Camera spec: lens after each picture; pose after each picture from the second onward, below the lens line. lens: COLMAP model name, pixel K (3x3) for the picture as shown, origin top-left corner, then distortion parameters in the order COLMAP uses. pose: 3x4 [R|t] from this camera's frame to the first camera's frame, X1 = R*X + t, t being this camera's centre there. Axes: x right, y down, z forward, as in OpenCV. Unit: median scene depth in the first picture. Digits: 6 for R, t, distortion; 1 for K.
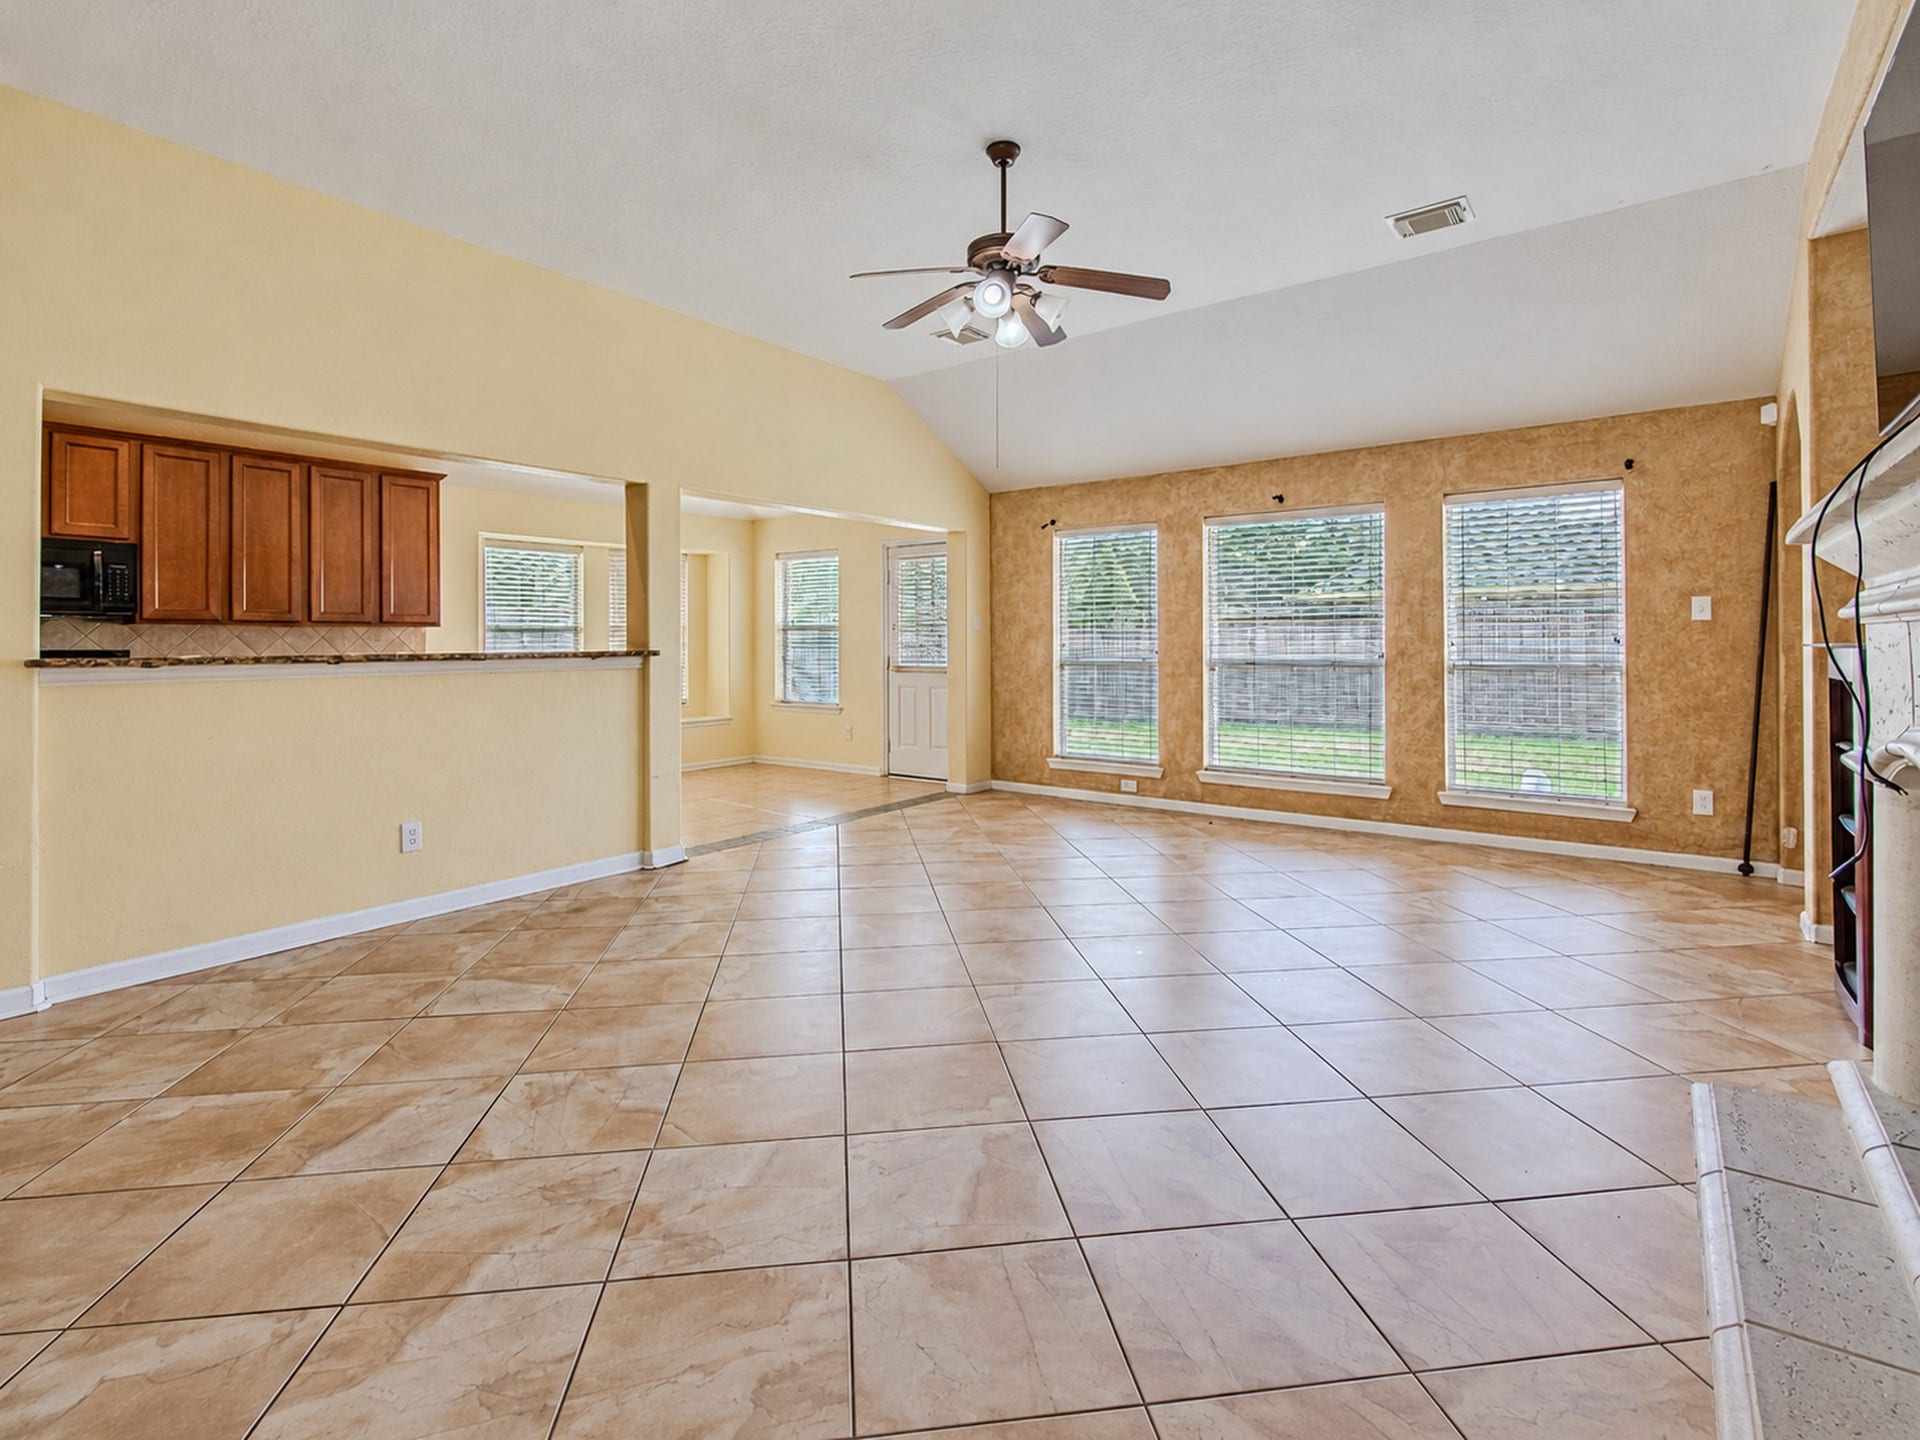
lens RADIAL K [[922.8, 0, 973.1], [0, 922.8, 643.8], [0, 0, 1]] dist [0.002357, 0.000054]
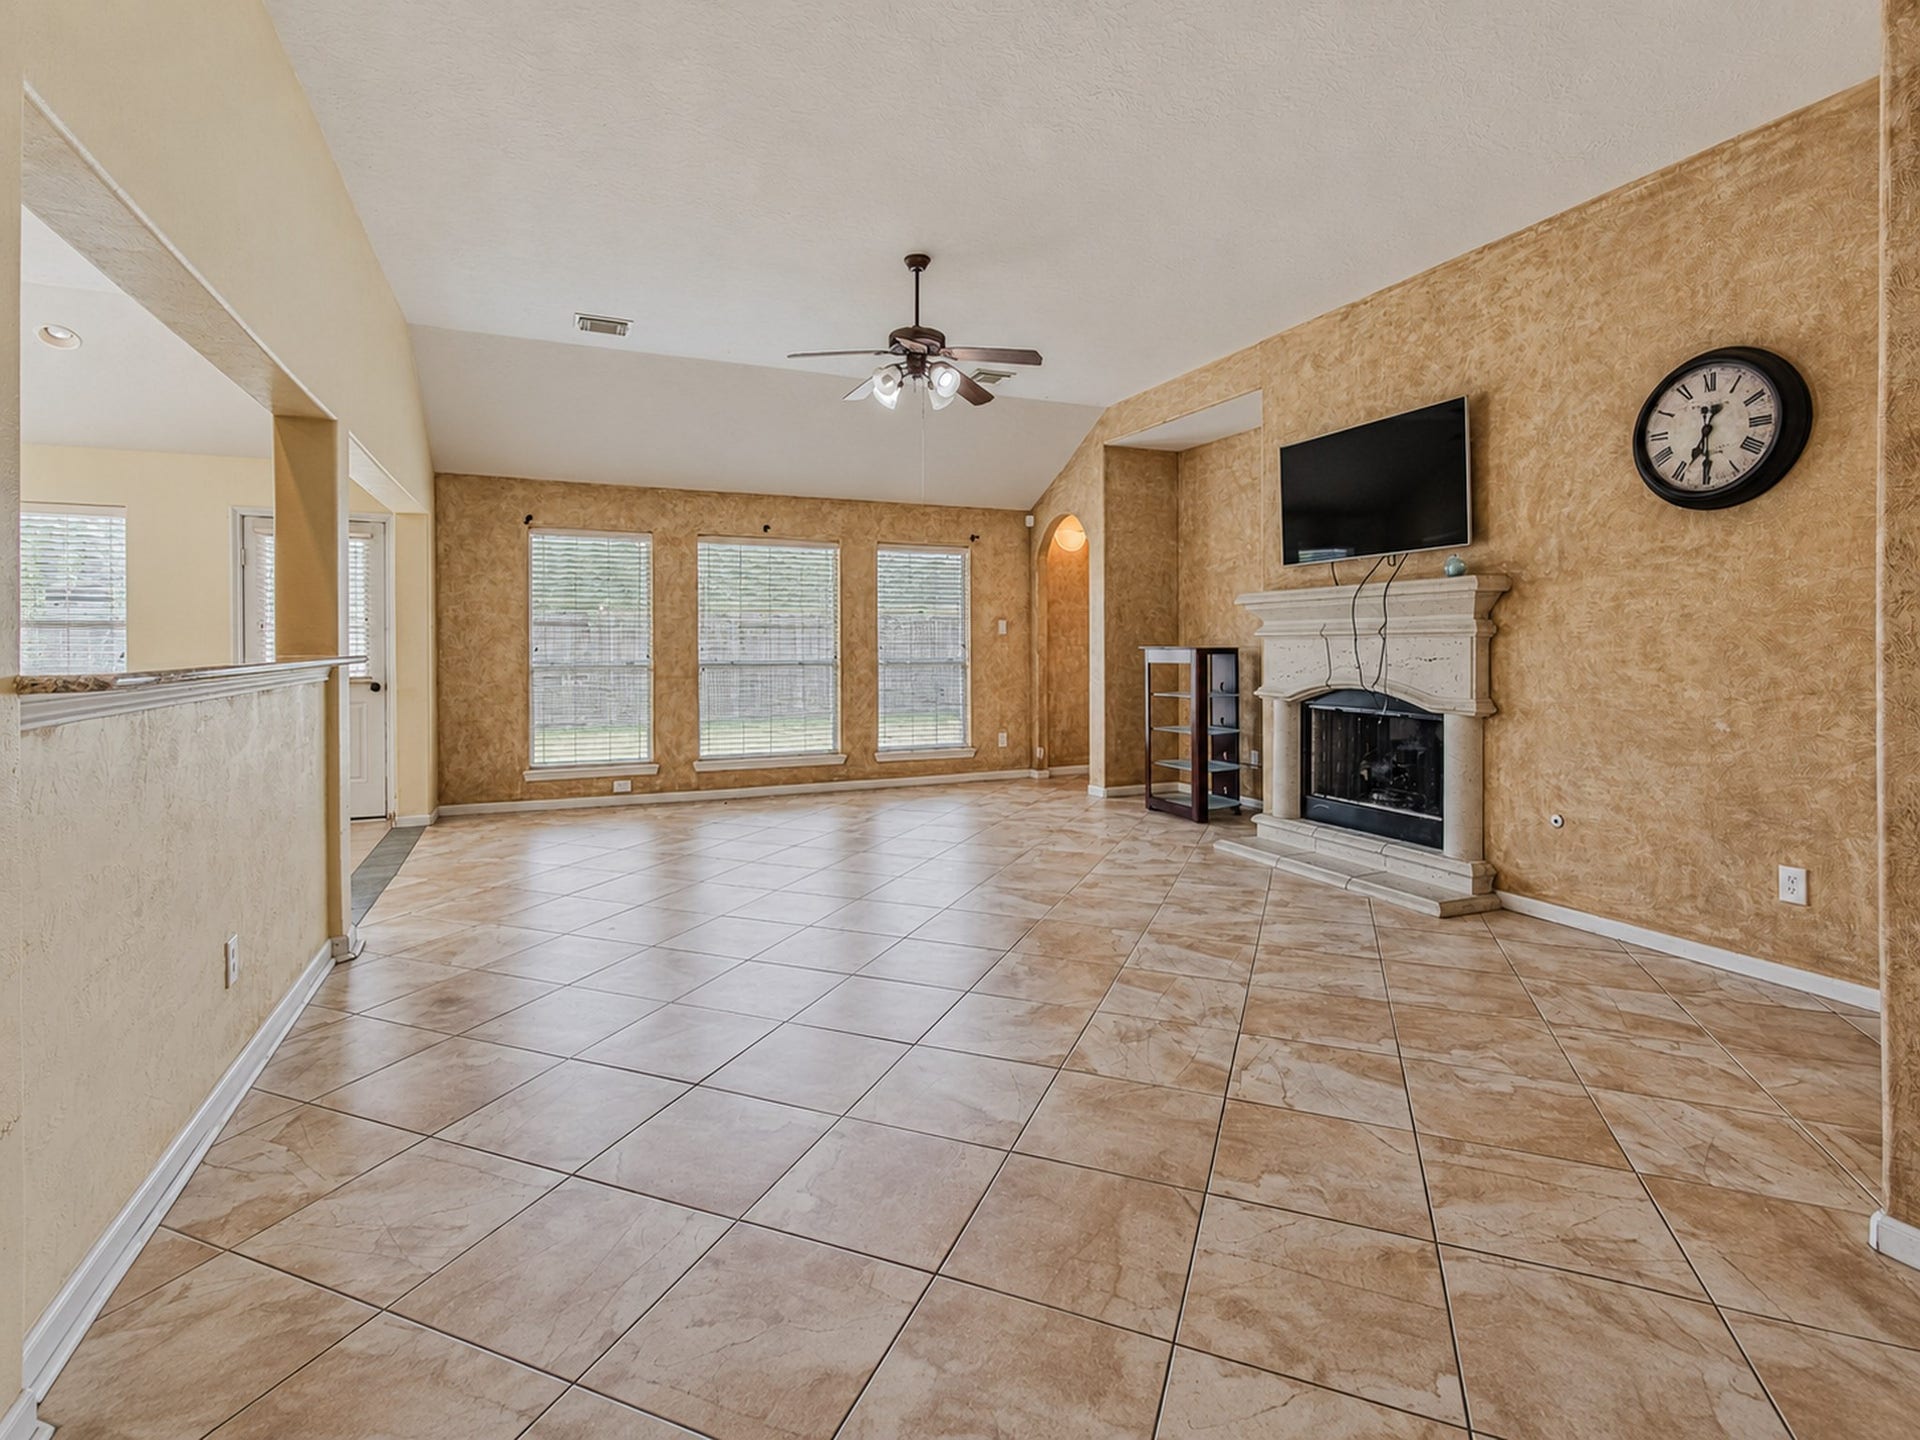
lens RADIAL K [[922.8, 0, 973.1], [0, 922.8, 643.8], [0, 0, 1]] dist [0.002357, 0.000054]
pose [[0.481081, 0.005222, 0.876660, -0.551217], [0.000156, 0.999982, -0.006042, 0.001803], [-0.876676, 0.003043, 0.481072, 0.165881]]
